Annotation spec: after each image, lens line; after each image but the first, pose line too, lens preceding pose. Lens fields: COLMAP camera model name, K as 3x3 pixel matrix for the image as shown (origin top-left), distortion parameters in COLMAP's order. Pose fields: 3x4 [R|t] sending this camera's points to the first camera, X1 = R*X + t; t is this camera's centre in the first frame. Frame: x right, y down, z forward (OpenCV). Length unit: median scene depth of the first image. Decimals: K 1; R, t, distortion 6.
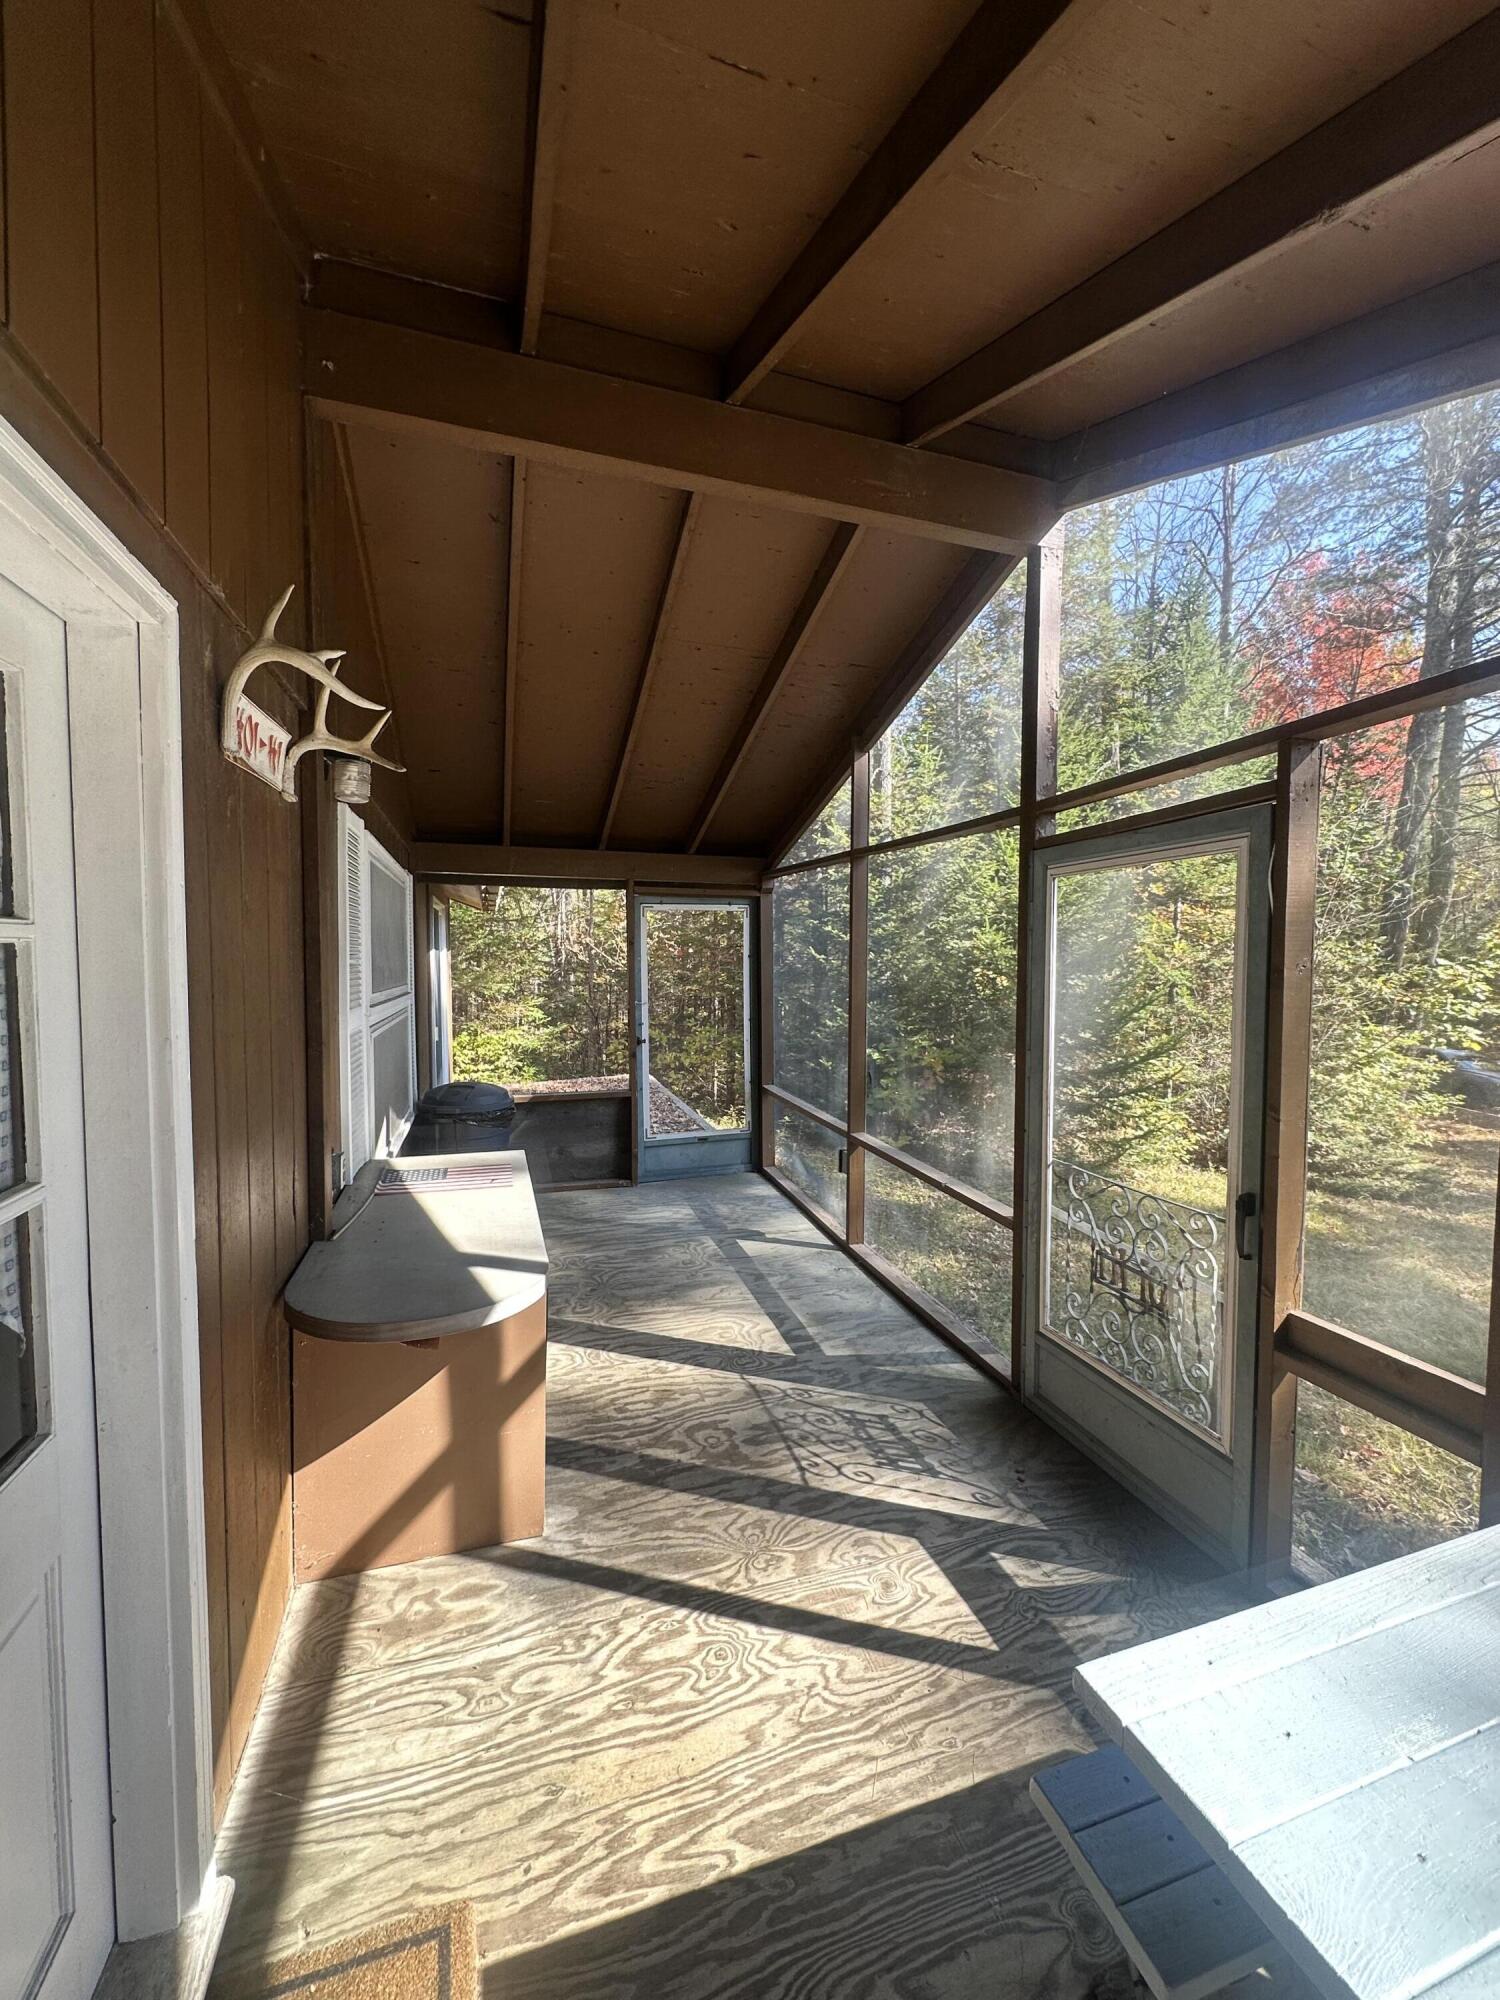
lens RADIAL K [[799.8, 0, 758.7], [0, 799.8, 992.8], [0, 0, 1]] dist [-0.002852, -0.000082]
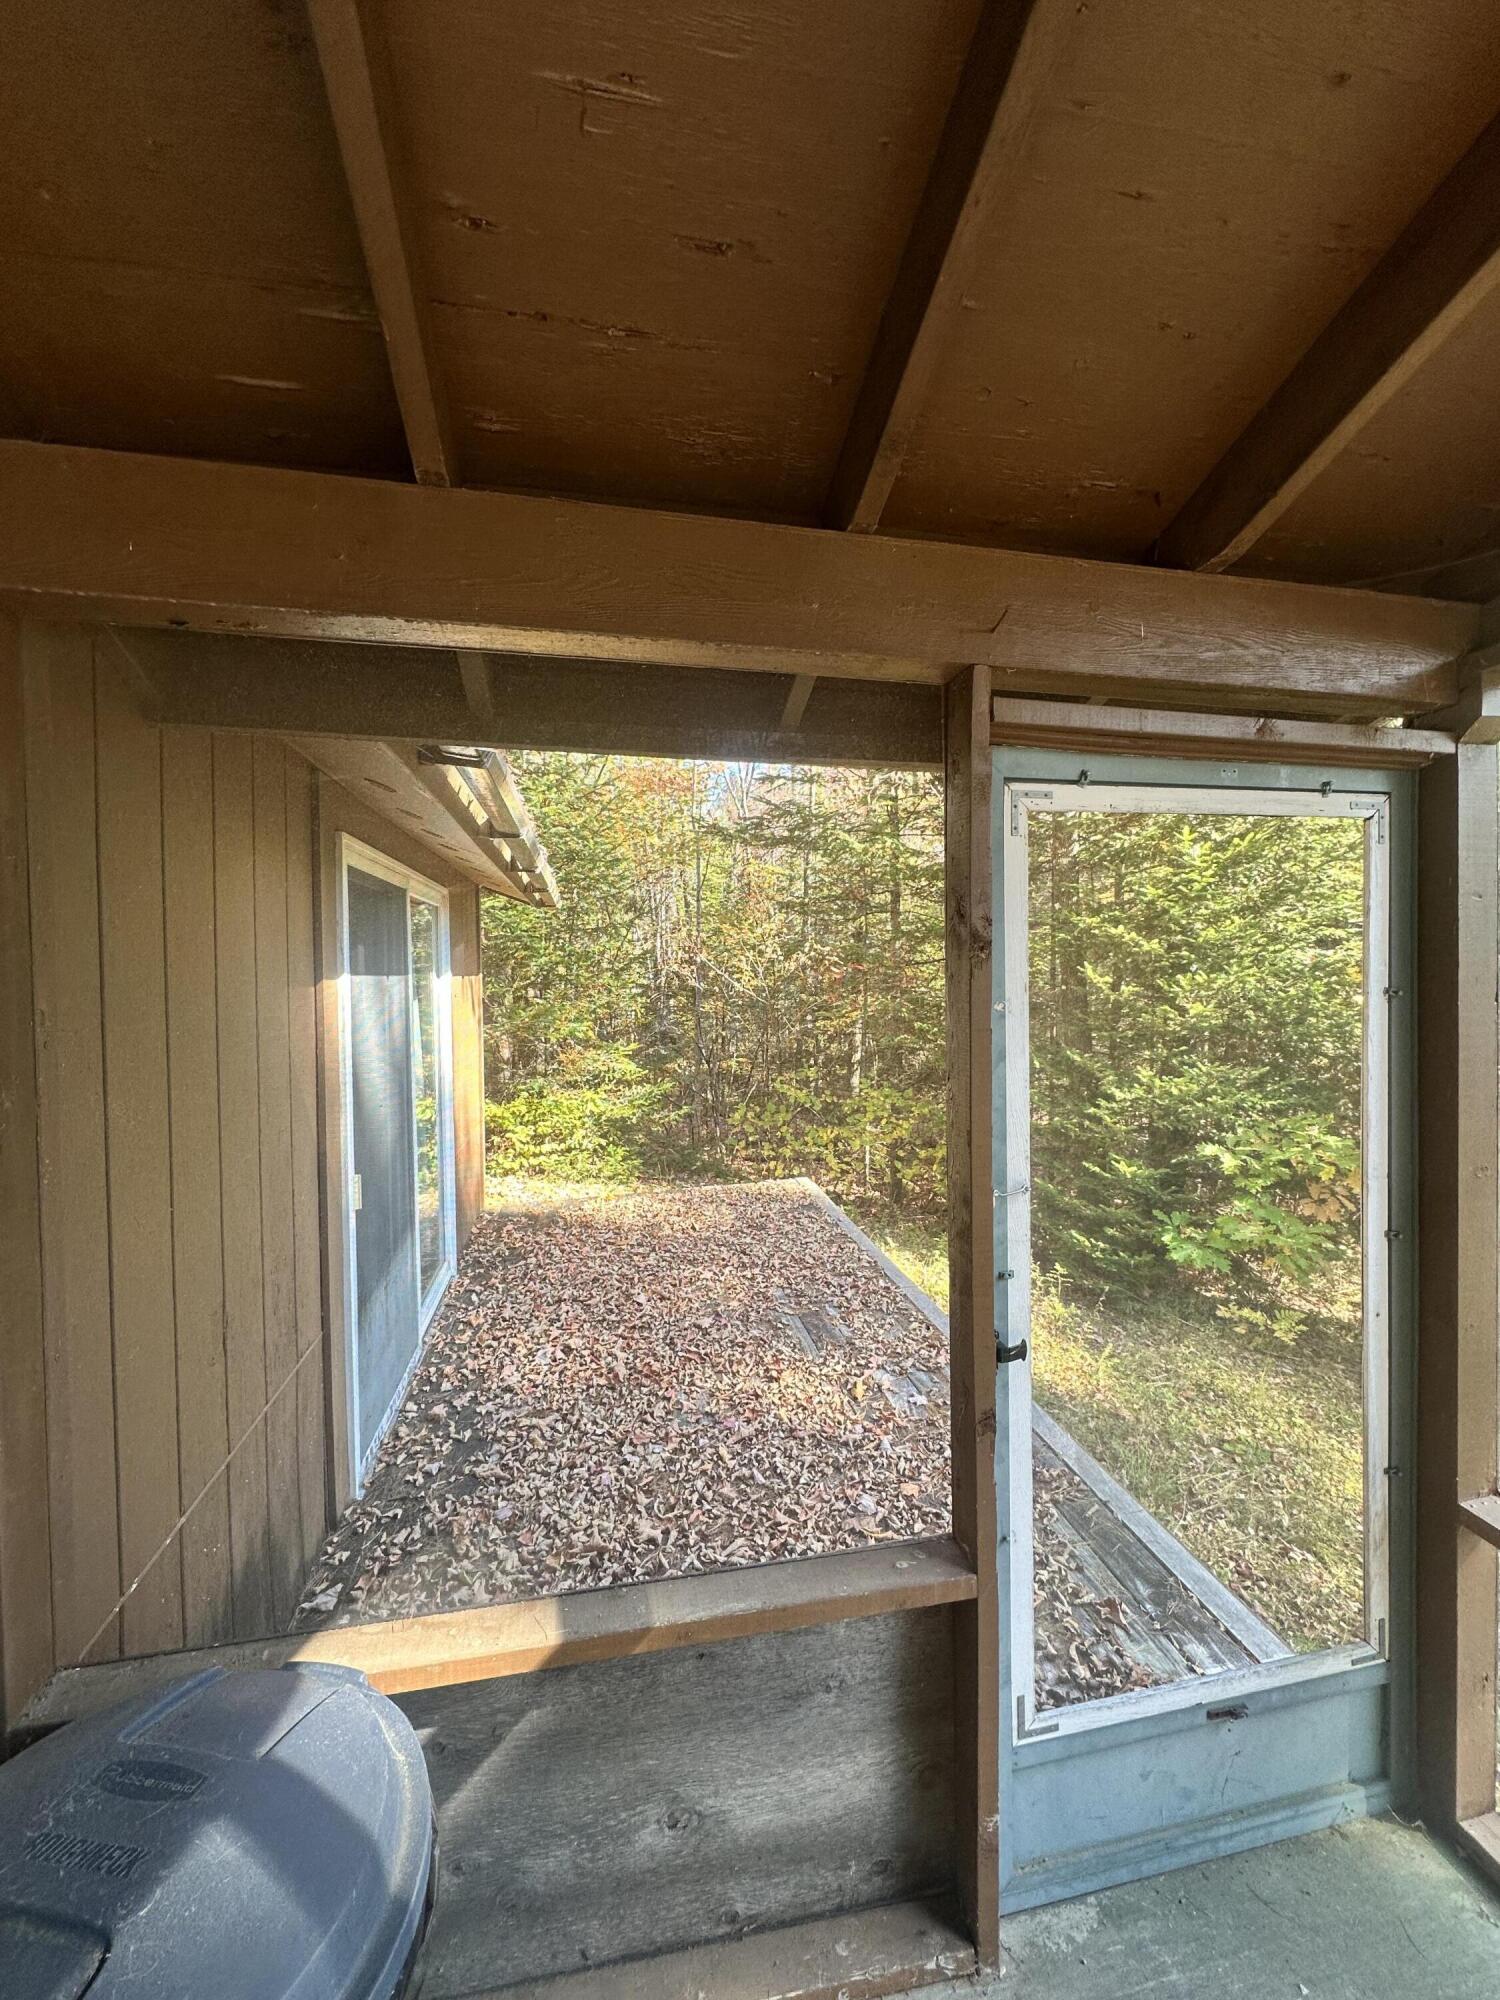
lens RADIAL K [[799.8, 0, 752.8], [0, 799.8, 992.9], [0, 0, 1]] dist [-0.002852, -0.000082]
pose [[0.992201, -0.006036, -0.124501, -0.187594], [0.003100, 0.999713, -0.023760, -0.040596], [0.124609, 0.023189, 0.991935, 0.726956]]
